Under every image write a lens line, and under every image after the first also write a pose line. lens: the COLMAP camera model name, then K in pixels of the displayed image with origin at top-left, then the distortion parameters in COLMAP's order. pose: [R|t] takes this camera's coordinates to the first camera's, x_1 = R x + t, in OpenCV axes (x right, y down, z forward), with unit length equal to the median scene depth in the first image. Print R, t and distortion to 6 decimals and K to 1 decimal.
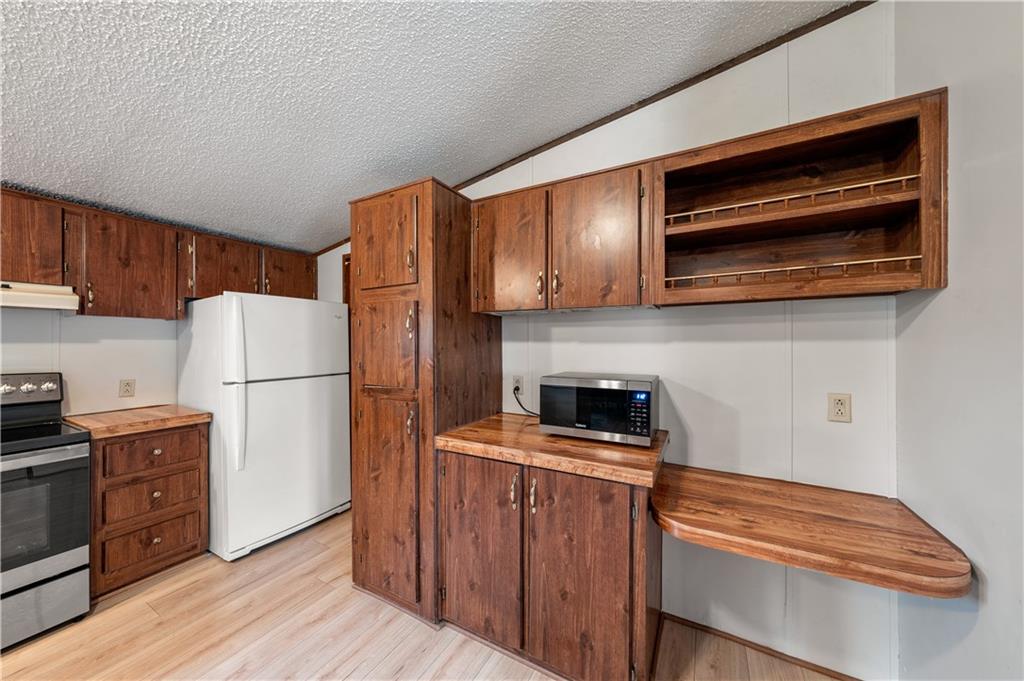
lens RADIAL K [[346.5, 0, 514.4], [0, 346.5, 343.2], [0, 0, 1]] dist [-0.003623, 0.000584]
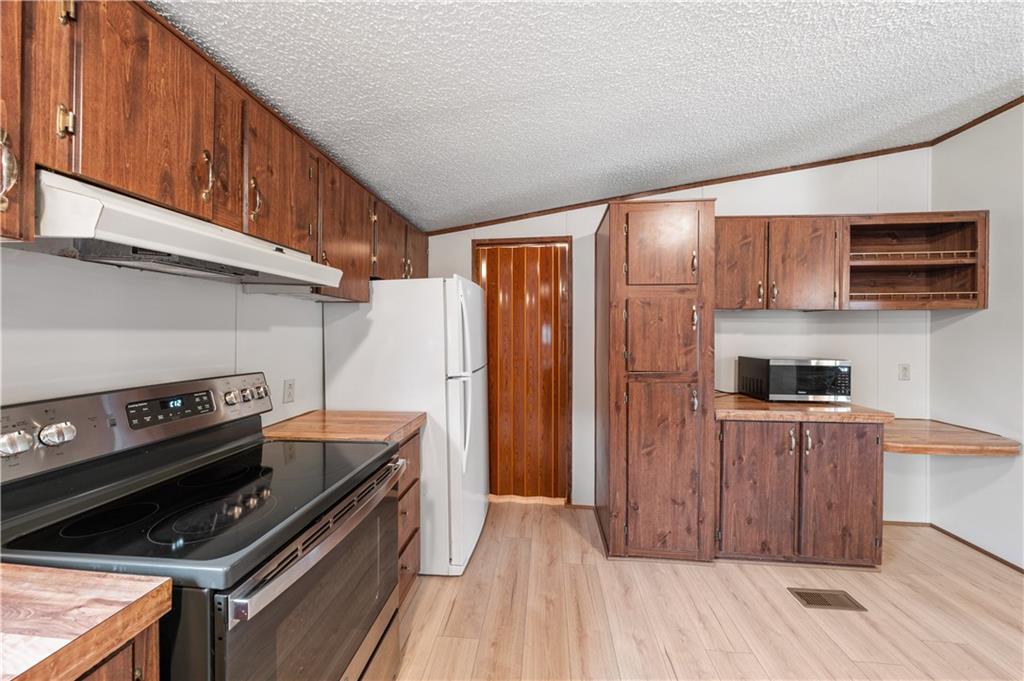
lens RADIAL K [[346.5, 0, 514.2], [0, 346.5, 335.3], [0, 0, 1]] dist [-0.003623, 0.000584]
pose [[0.916635, 0.004000, 0.399706, -1.308019], [-0.006639, 0.999964, 0.005219, 0.002046], [-0.399671, -0.007437, 0.916629, 0.151655]]
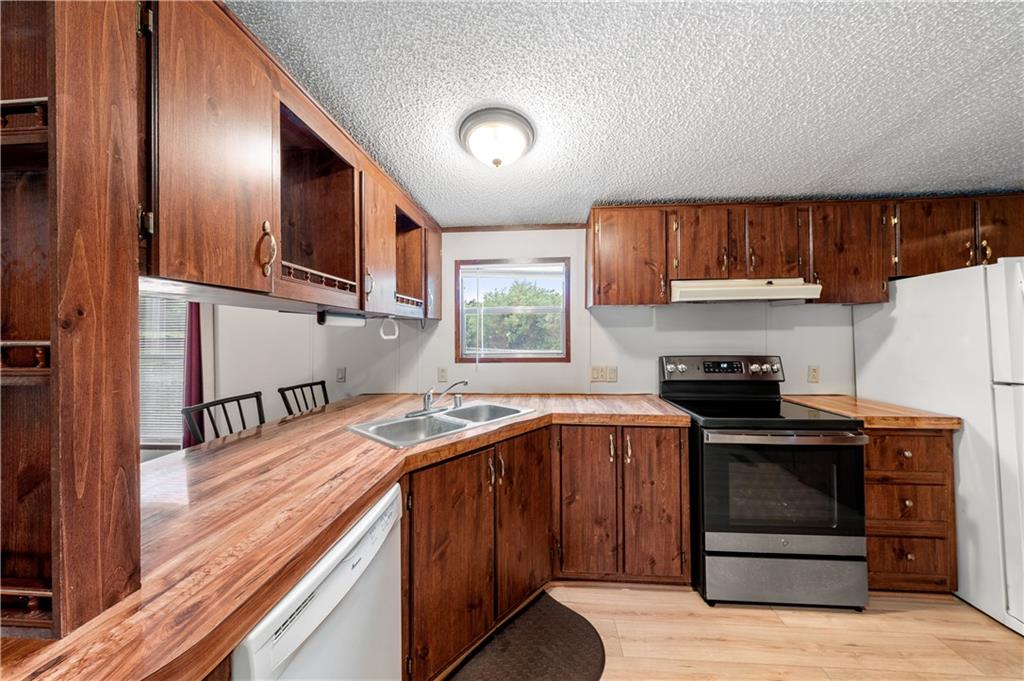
lens RADIAL K [[346.5, 0, 516.9], [0, 346.5, 326.0], [0, 0, 1]] dist [-0.003623, 0.000584]
pose [[0.420851, -0.018447, -0.906942, -0.755556], [0.008350, 0.999830, -0.016461, -0.002588], [0.907091, -0.000645, 0.420933, -0.300359]]
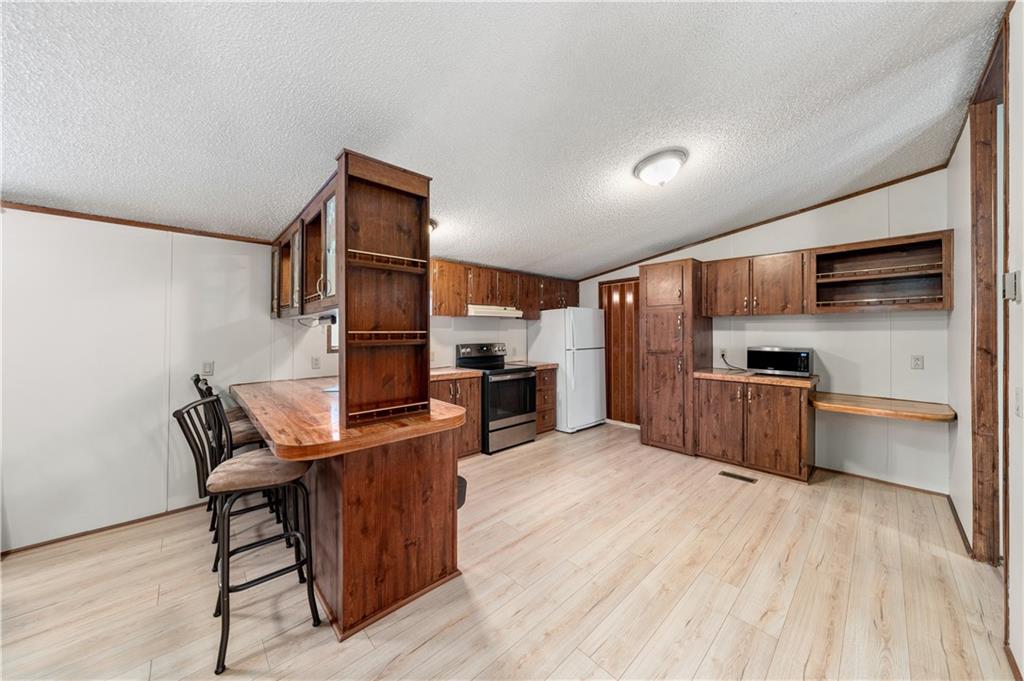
lens RADIAL K [[346.5, 0, 514.8], [0, 346.5, 330.0], [0, 0, 1]] dist [-0.003623, 0.000584]
pose [[0.953978, 0.001014, -0.299874, -0.630102], [-0.001888, 0.999995, -0.002625, 0.000299], [0.299869, 0.003071, 0.953975, -1.432186]]
